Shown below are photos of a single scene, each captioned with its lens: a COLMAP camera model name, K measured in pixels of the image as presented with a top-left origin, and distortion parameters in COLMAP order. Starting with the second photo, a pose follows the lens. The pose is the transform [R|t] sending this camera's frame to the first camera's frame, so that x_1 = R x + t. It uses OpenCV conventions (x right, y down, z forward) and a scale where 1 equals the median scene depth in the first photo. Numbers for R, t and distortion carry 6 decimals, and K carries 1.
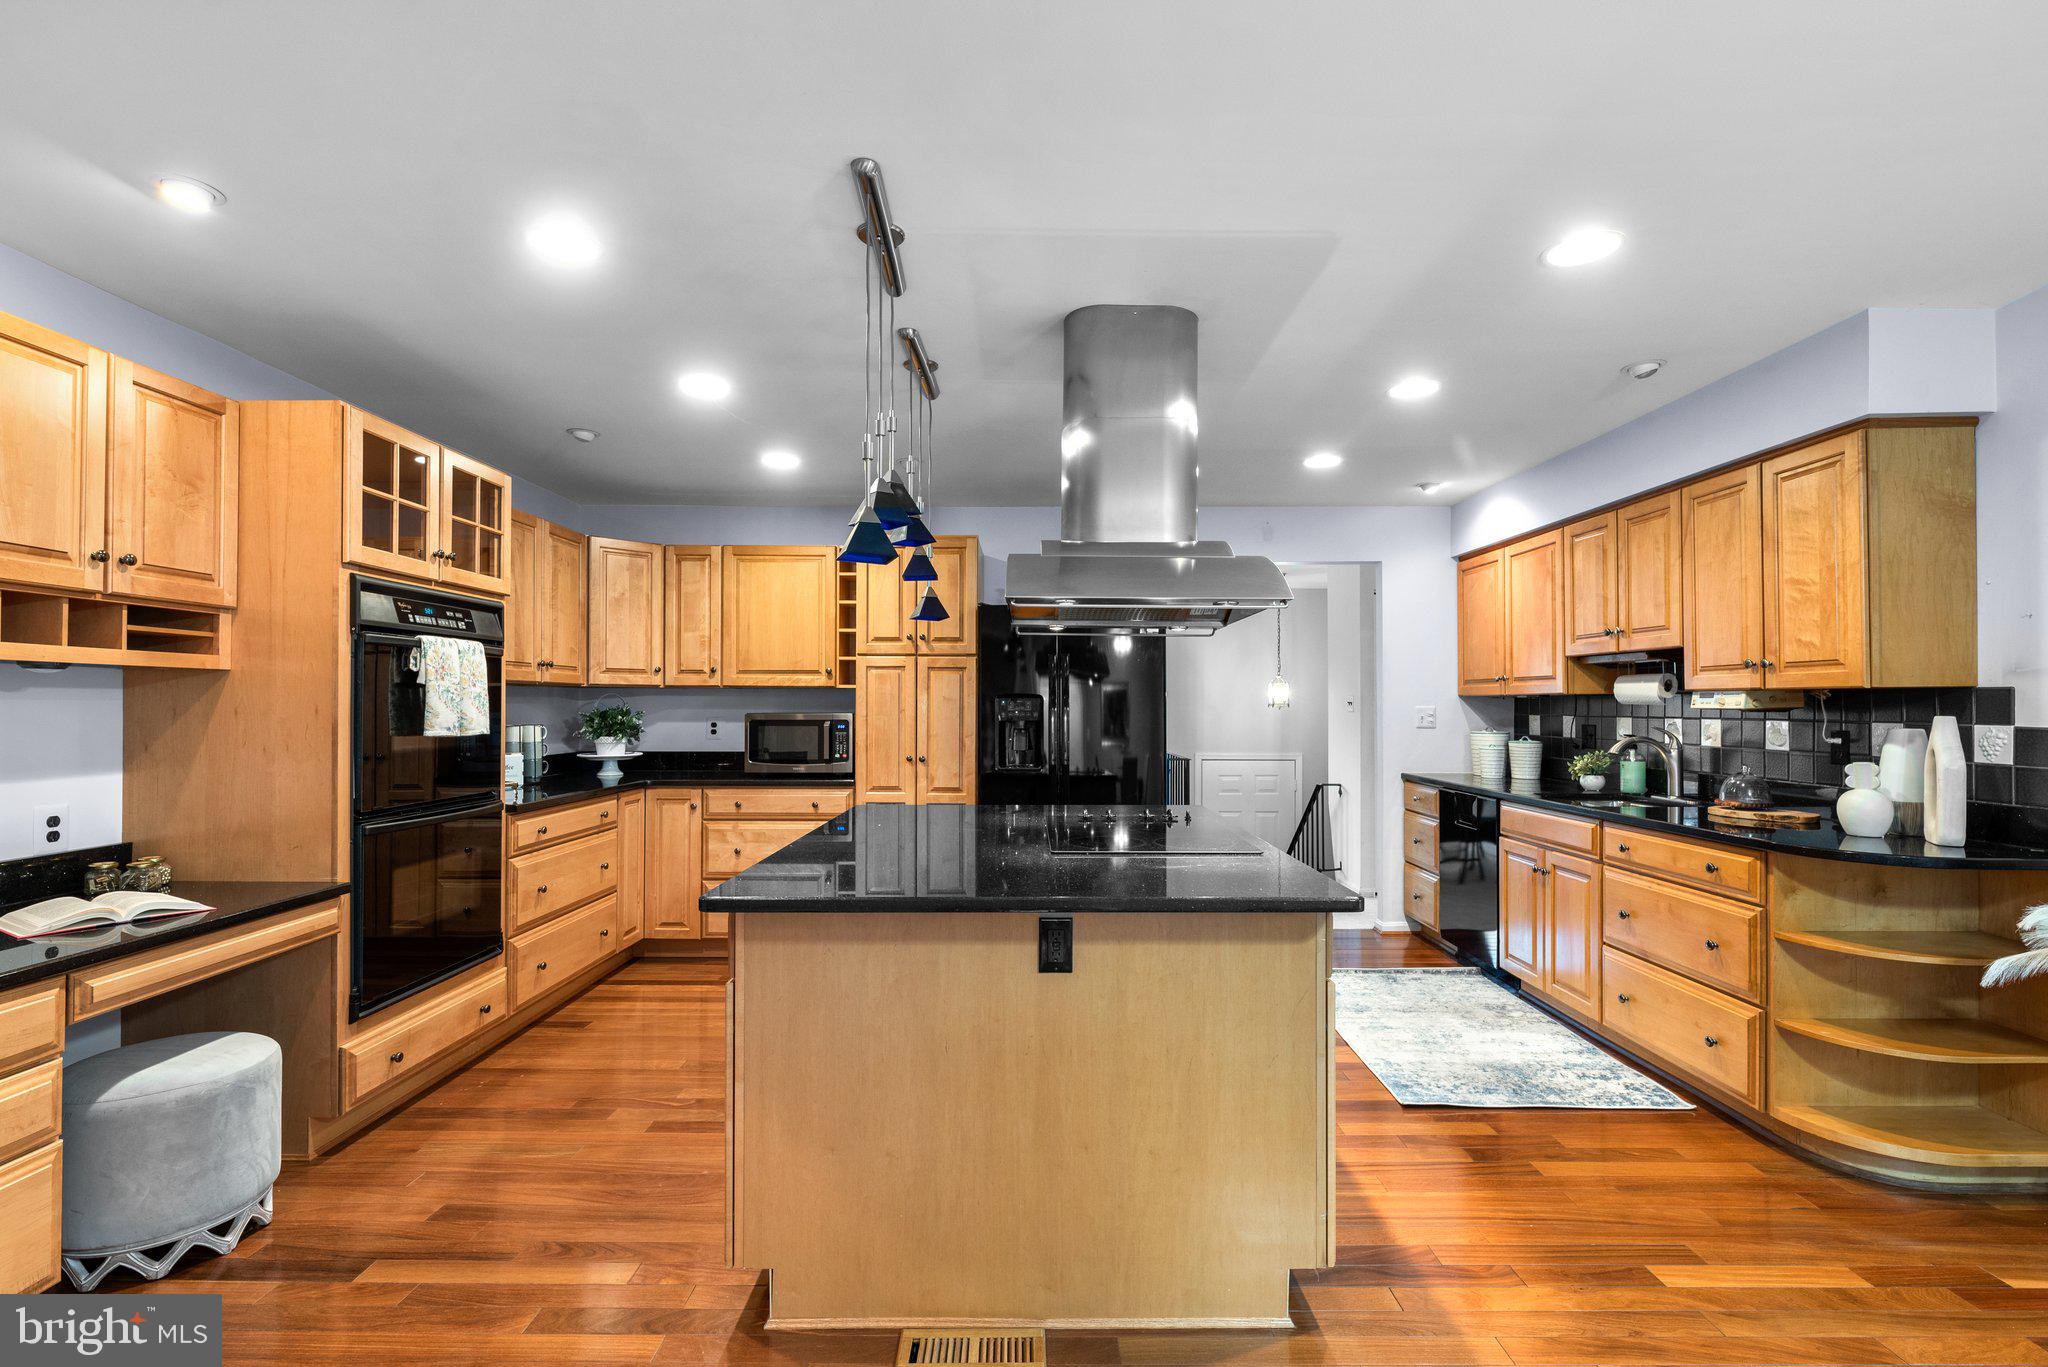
lens RADIAL K [[958.2, 0, 1021.2], [0, 958.2, 695.9], [0, 0, 1]] dist [-0.003067, -0.001222]
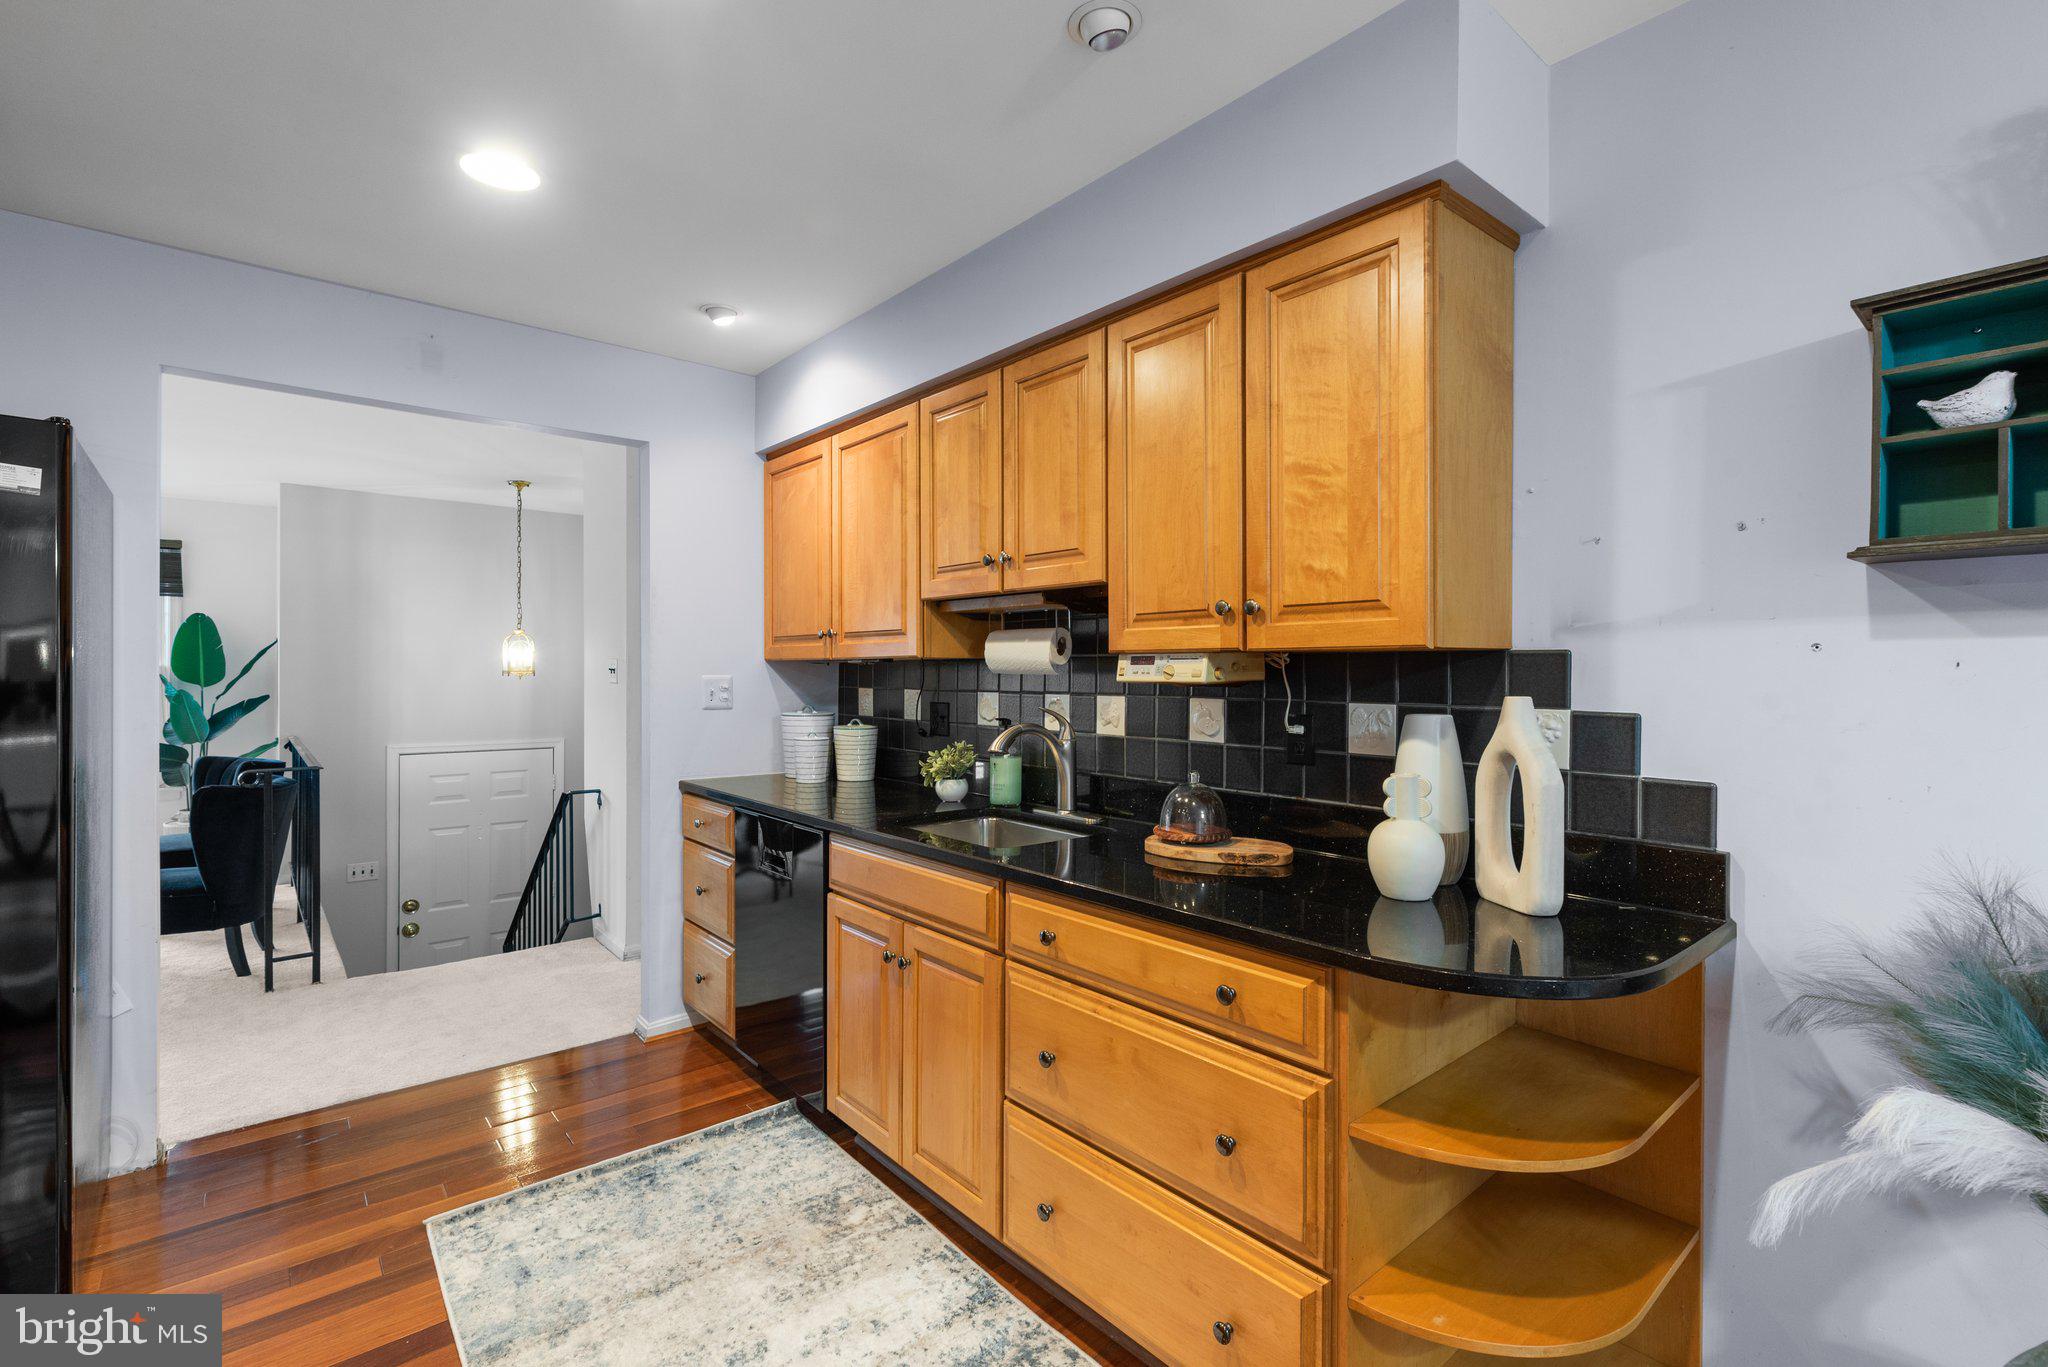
lens RADIAL K [[914.3, 0, 1034.1], [0, 914.3, 670.5], [0, 0, 1]] dist [0.001161, 0.000003]
pose [[0.757024, -0.000129, 0.653386, 0.247928], [-0.005836, 0.999959, 0.006959, 0.002005], [-0.653360, -0.009081, 0.756993, 0.536848]]
